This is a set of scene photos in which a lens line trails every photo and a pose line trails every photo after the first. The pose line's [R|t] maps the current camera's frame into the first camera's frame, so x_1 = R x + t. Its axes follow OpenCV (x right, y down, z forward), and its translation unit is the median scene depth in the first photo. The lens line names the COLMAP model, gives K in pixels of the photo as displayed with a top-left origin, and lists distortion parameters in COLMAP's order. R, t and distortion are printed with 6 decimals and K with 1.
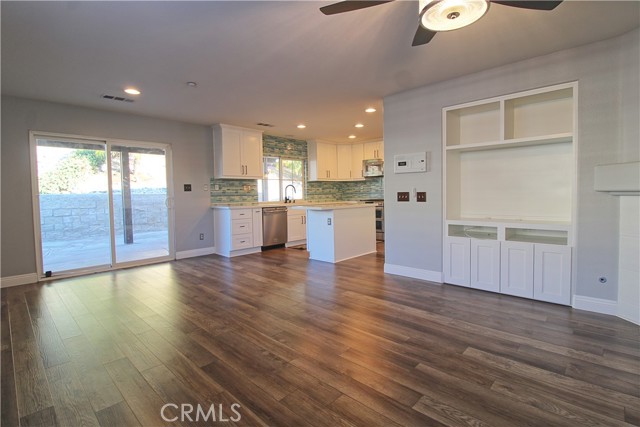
lens RADIAL K [[308.1, 0, 324.5], [0, 308.1, 206.8], [0, 0, 1]] dist [-0.005273, -0.006681]
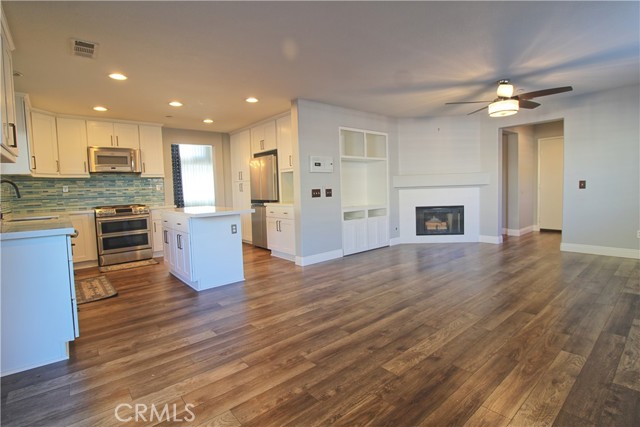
lens RADIAL K [[308.1, 0, 323.2], [0, 308.1, 205.6], [0, 0, 1]] dist [-0.005273, -0.006681]
pose [[0.111316, -0.042279, 0.992885, -0.603452], [0.074515, 0.996637, 0.034085, -0.016371], [-0.990987, 0.070191, 0.114093, 0.582306]]
